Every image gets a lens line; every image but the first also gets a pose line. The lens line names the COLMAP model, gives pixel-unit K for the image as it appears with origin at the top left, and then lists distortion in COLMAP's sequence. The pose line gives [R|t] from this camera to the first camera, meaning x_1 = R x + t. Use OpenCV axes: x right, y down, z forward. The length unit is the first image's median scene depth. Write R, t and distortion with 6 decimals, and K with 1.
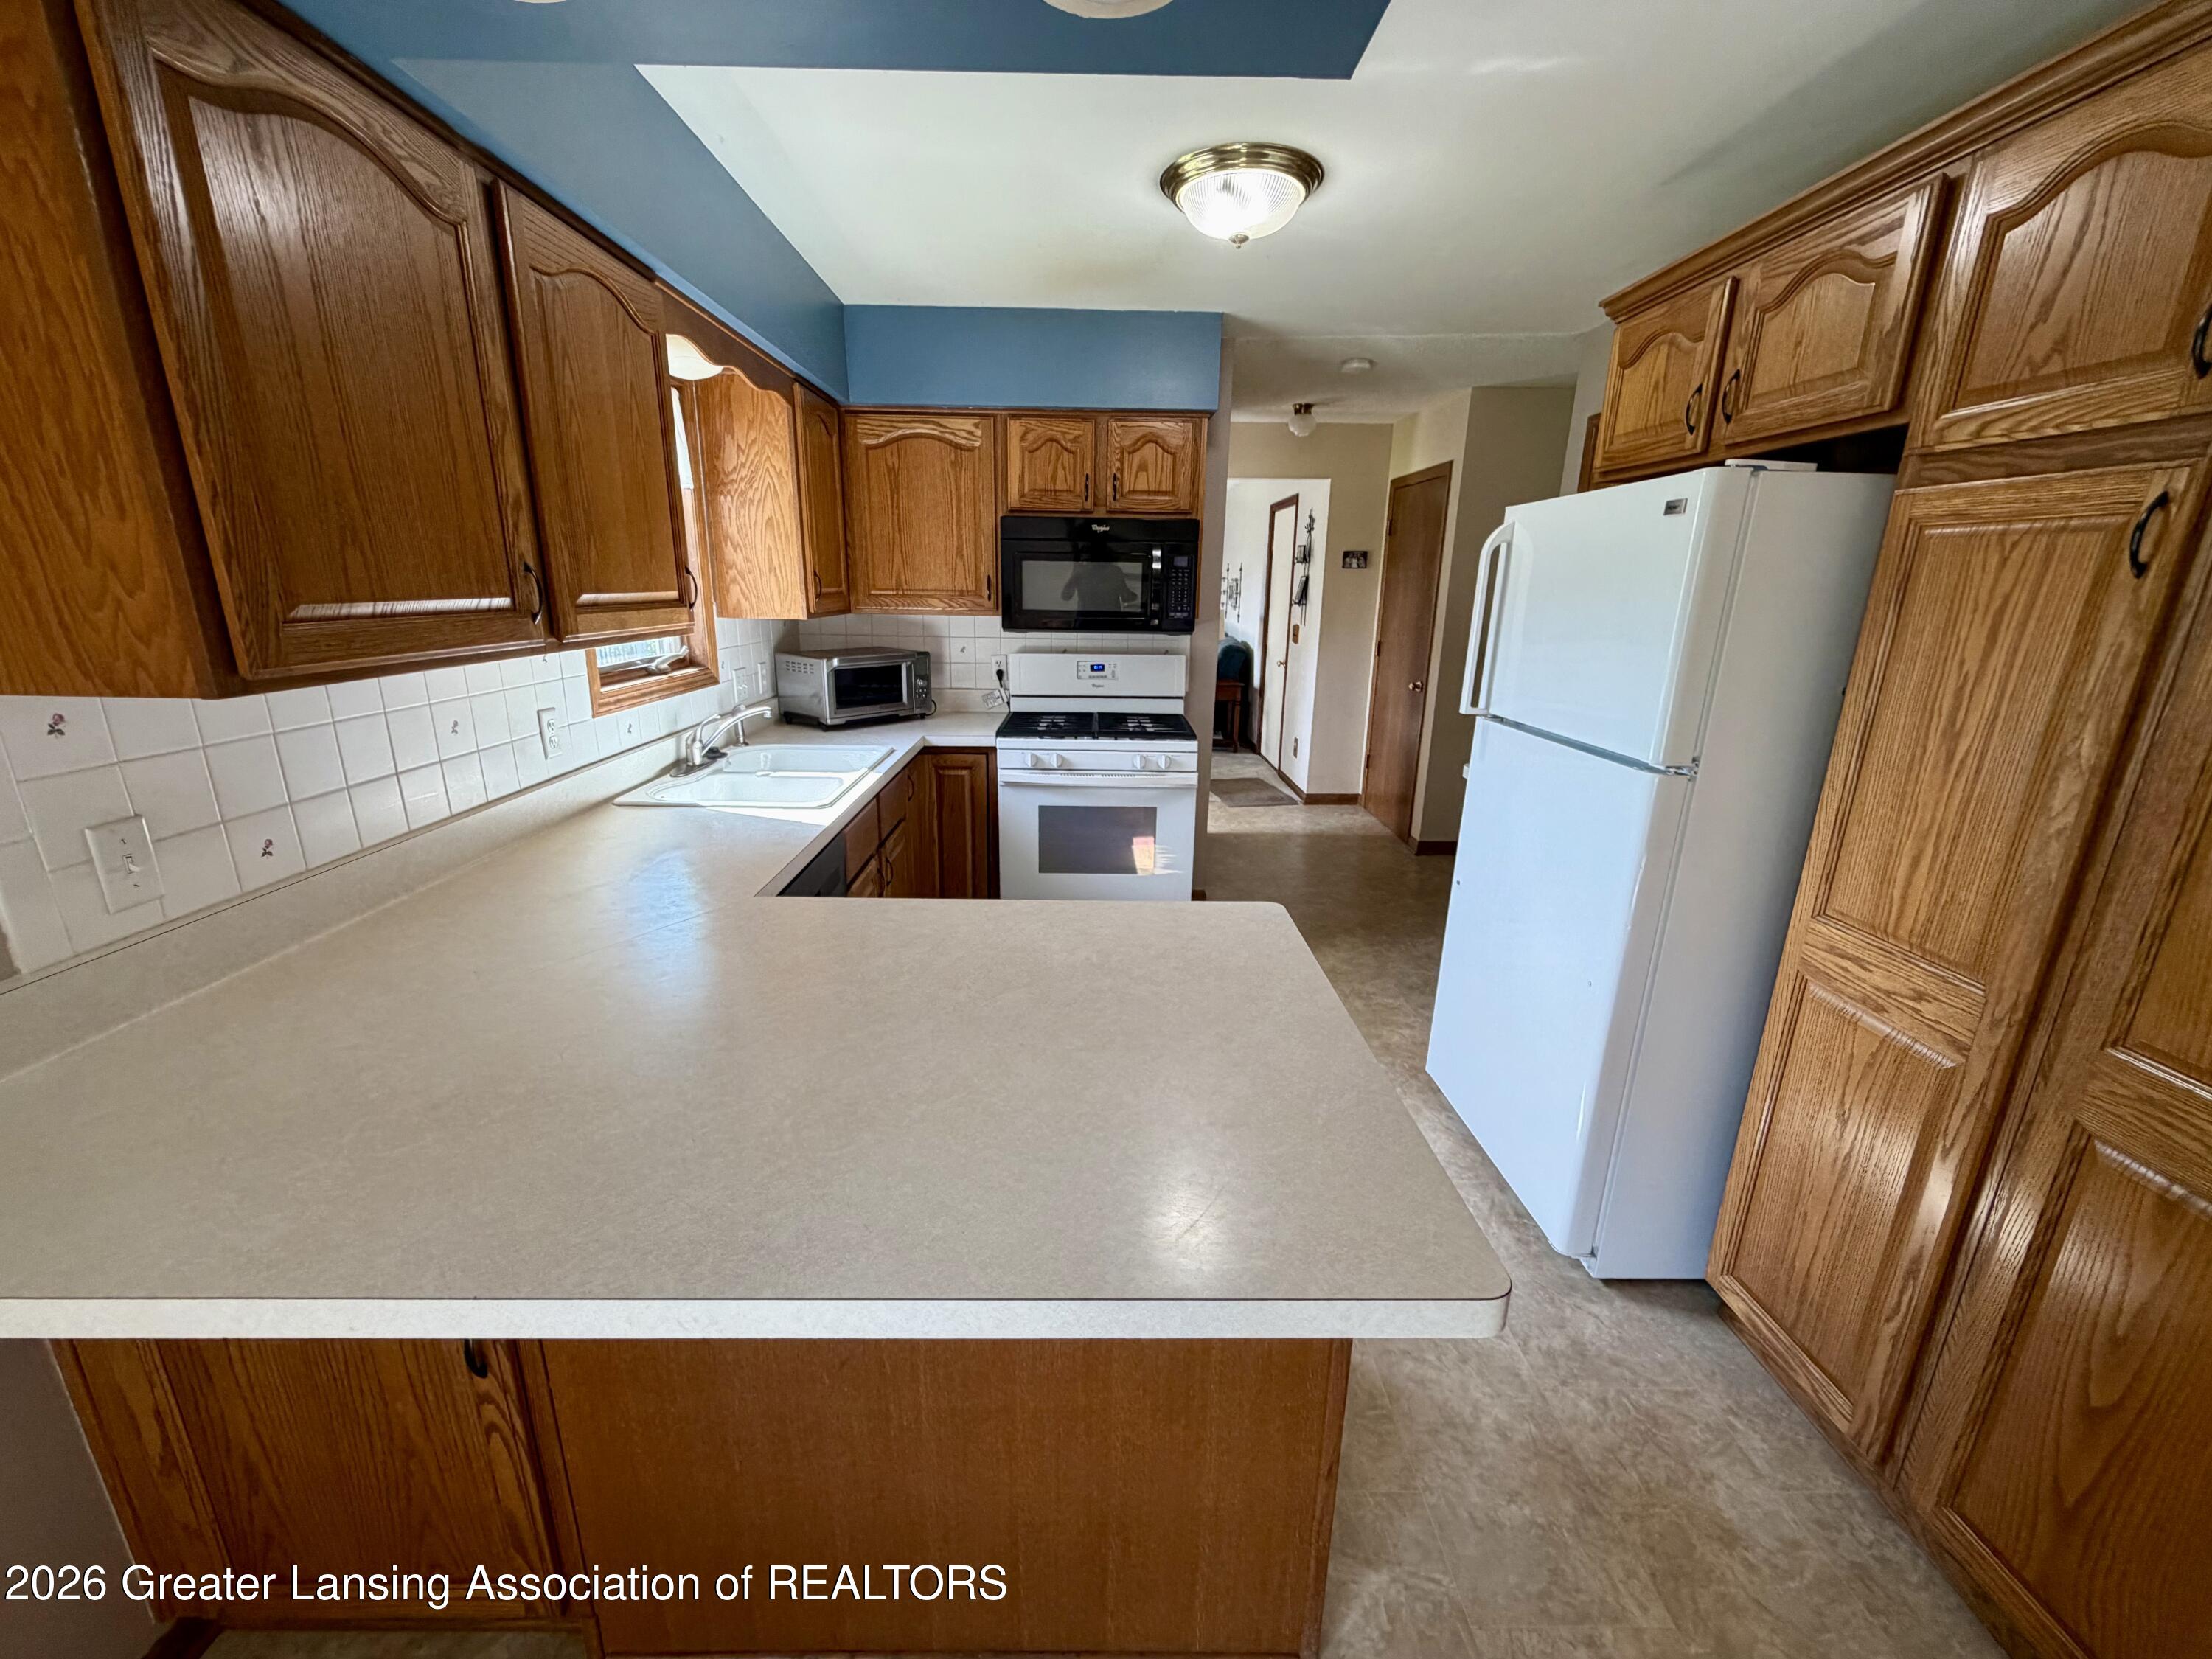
lens RADIAL K [[883.4, 0, 1100.2], [0, 883.4, 829.0], [0, 0, 1]] dist [0.001012, 0.000125]
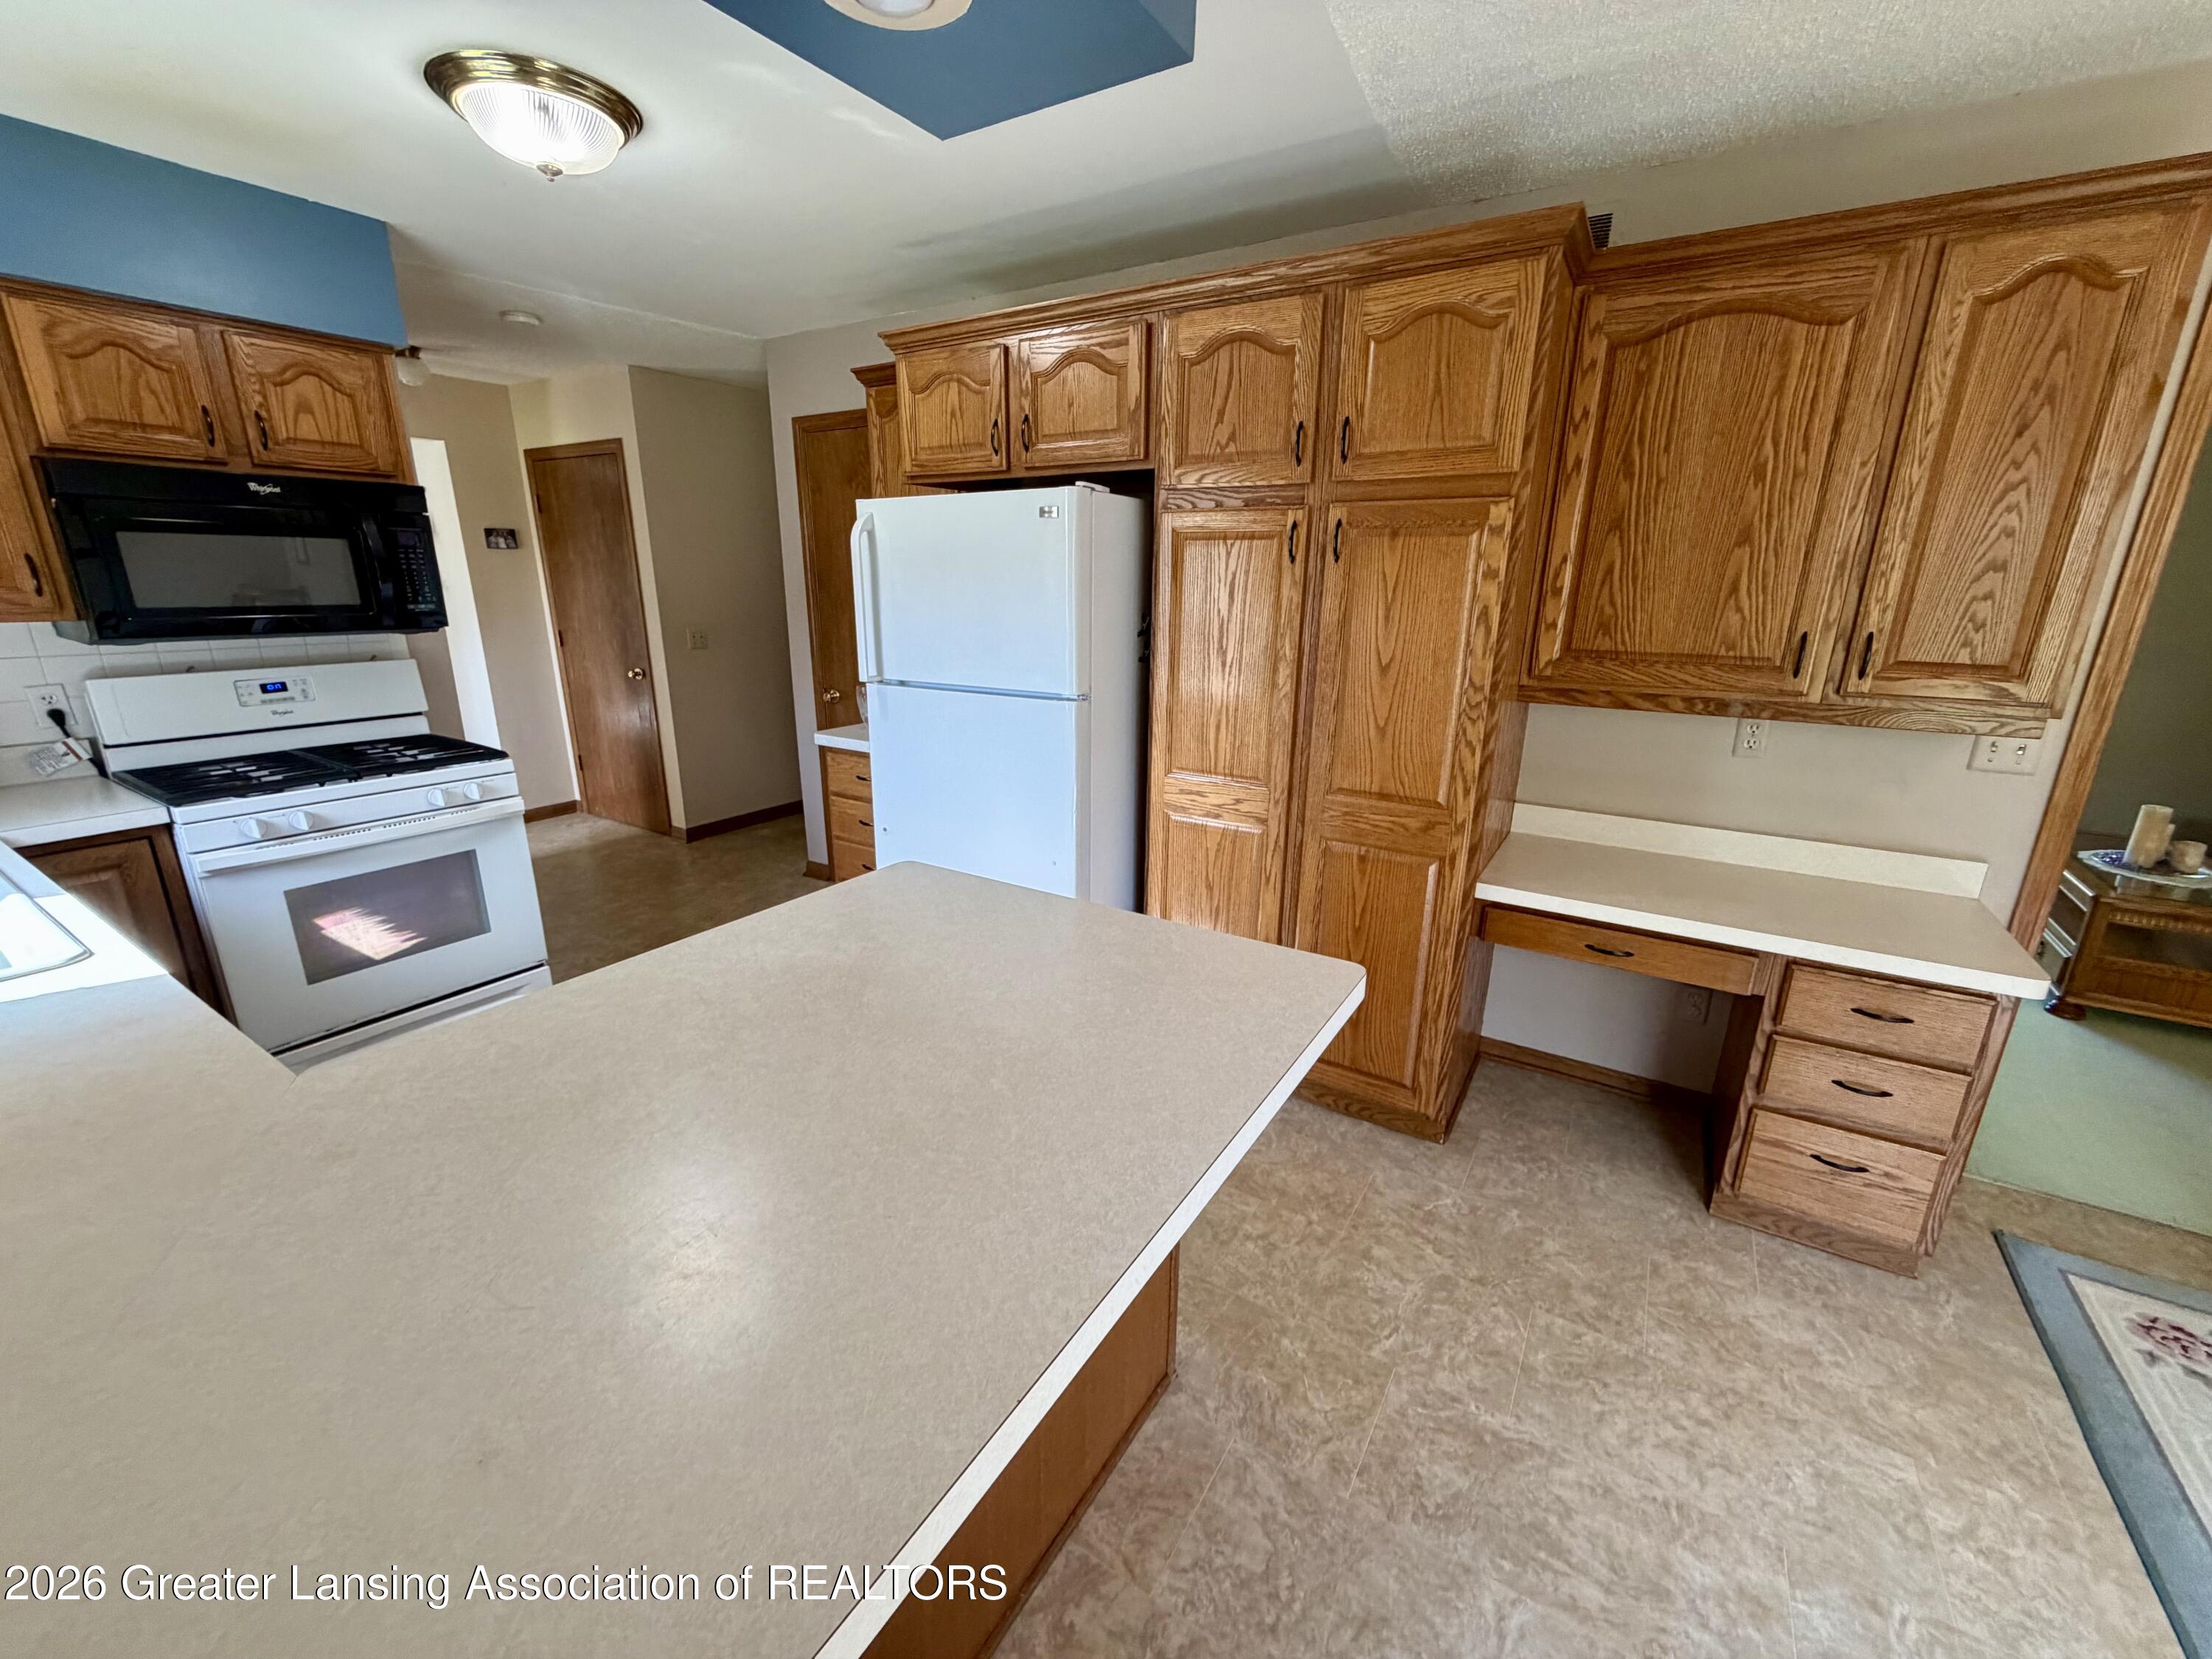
lens RADIAL K [[883.4, 0, 1100.2], [0, 883.4, 829.0], [0, 0, 1]] dist [0.001012, 0.000125]
pose [[0.547990, -0.240468, 0.801176, -0.431551], [0.225442, 0.964804, 0.135382, -0.038491], [-0.805533, 0.106431, 0.582915, 0.131966]]
